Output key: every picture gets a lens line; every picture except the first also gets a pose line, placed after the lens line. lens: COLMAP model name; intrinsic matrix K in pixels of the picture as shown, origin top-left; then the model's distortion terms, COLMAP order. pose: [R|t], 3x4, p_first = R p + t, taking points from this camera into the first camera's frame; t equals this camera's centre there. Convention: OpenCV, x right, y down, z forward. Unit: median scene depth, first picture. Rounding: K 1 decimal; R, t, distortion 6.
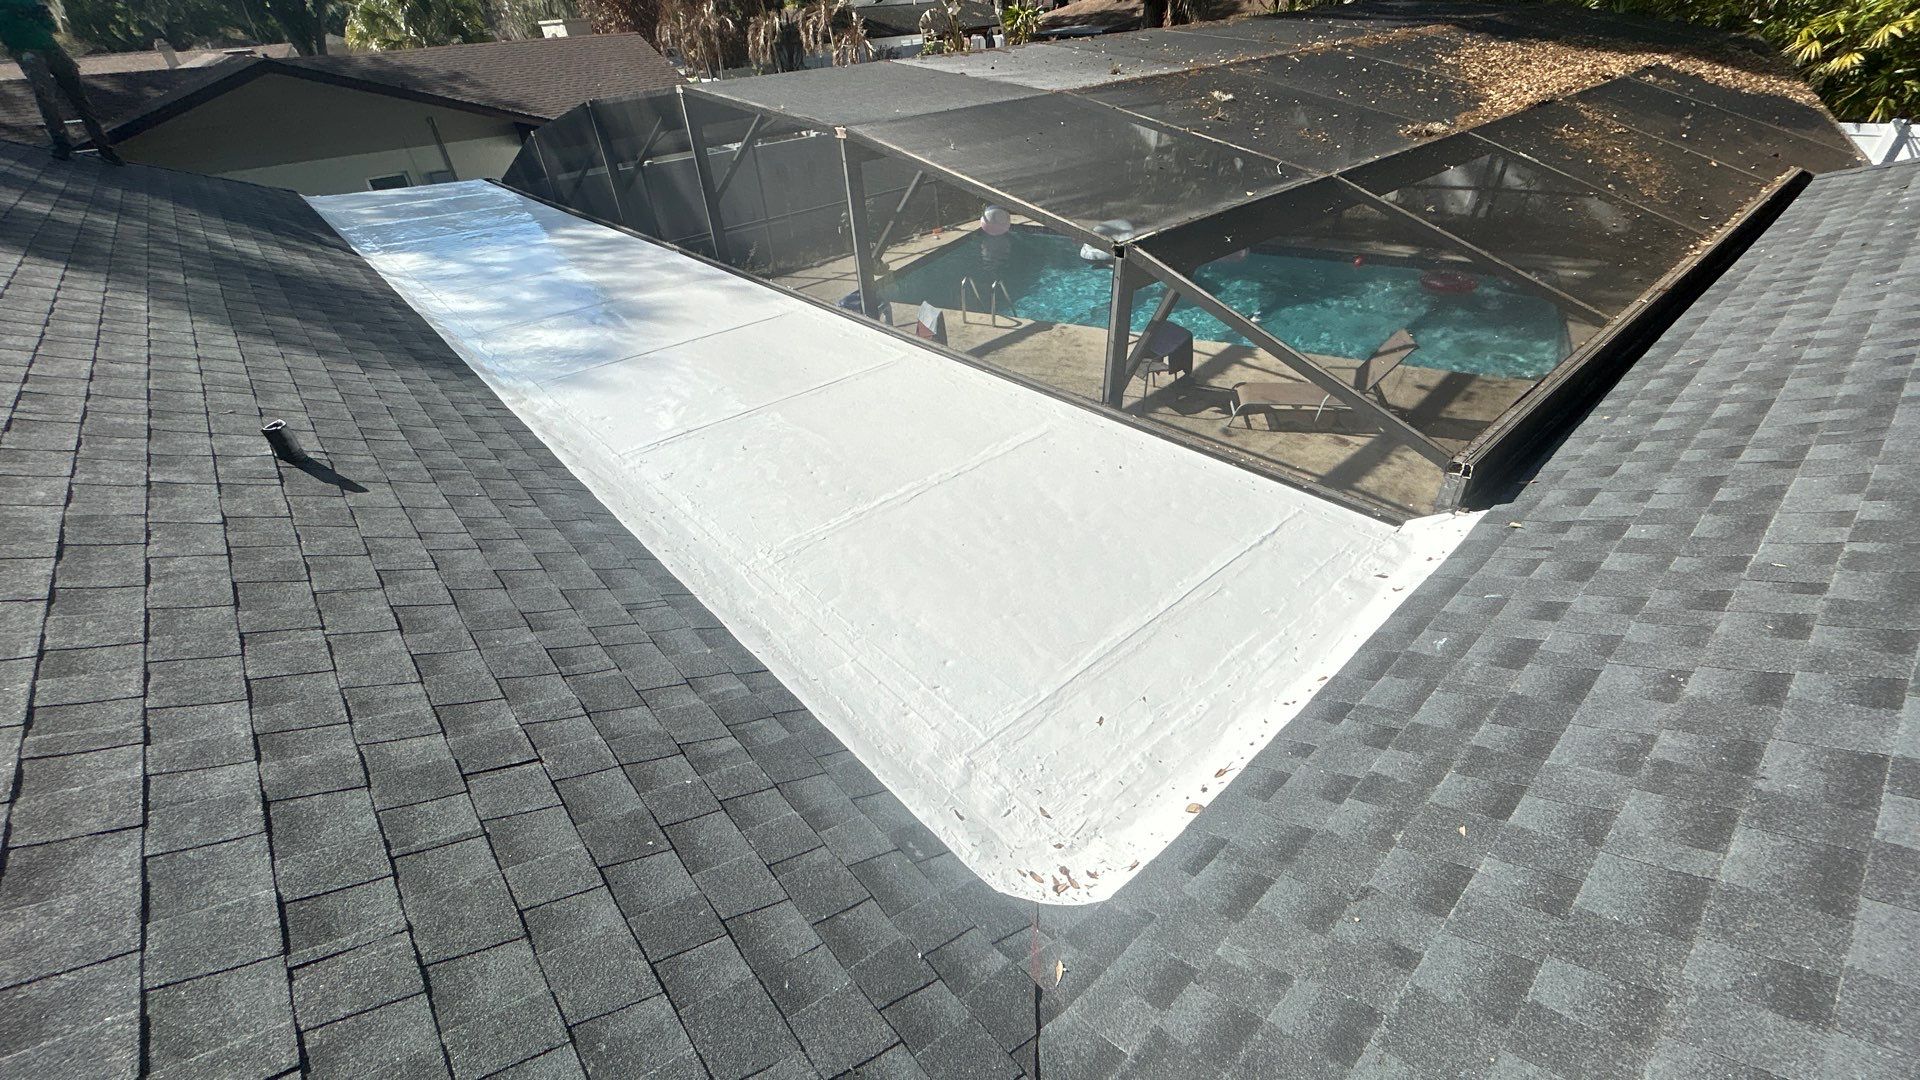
lens RADIAL K [[782.6, 0, 963.3], [0, 782.6, 539.2], [0, 0, 1]] dist [-0.002130, 0.001578]
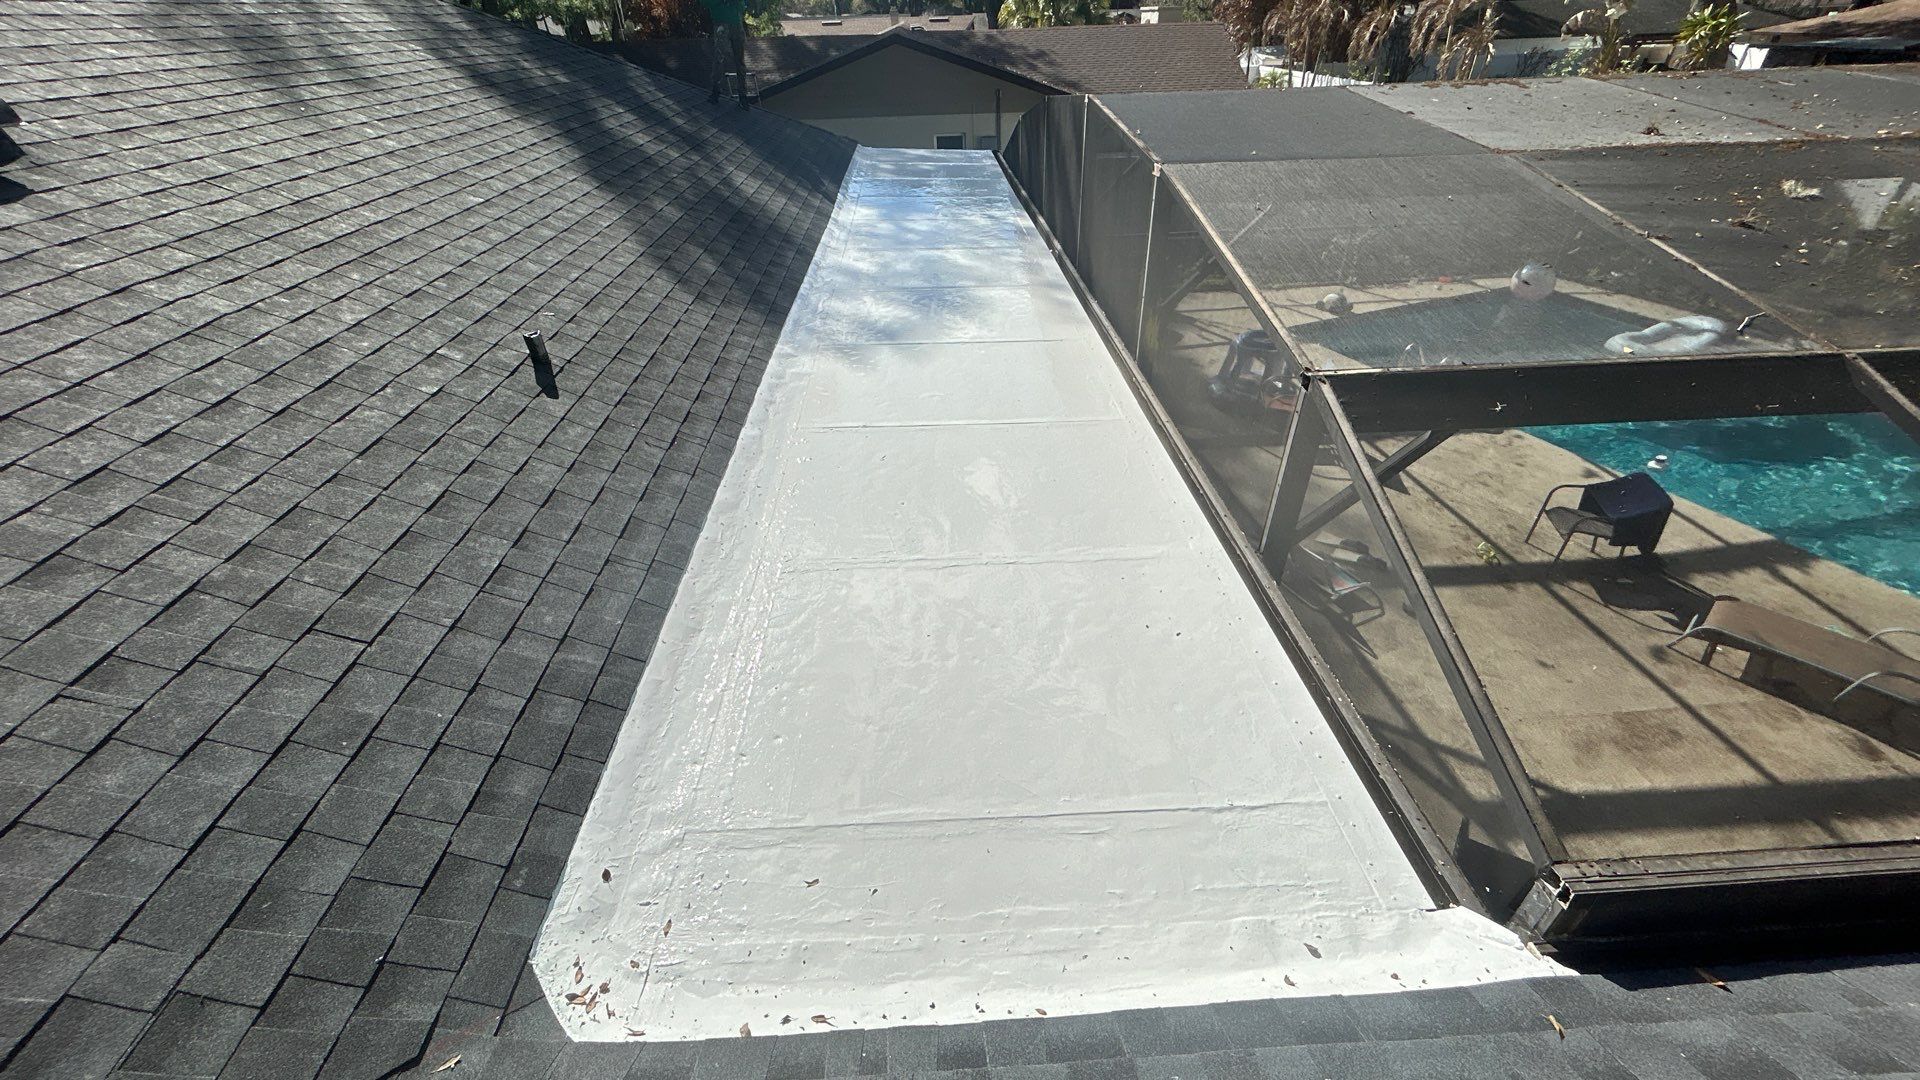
lens RADIAL K [[782.6, 0, 960.1], [0, 782.6, 543.9], [0, 0, 1]] dist [-0.002130, 0.001578]
pose [[0.776127, 0.383783, -0.500337, 0.219109], [-0.373120, 0.919153, 0.126249, -0.108669], [0.508338, 0.088700, 0.856577, 0.101531]]
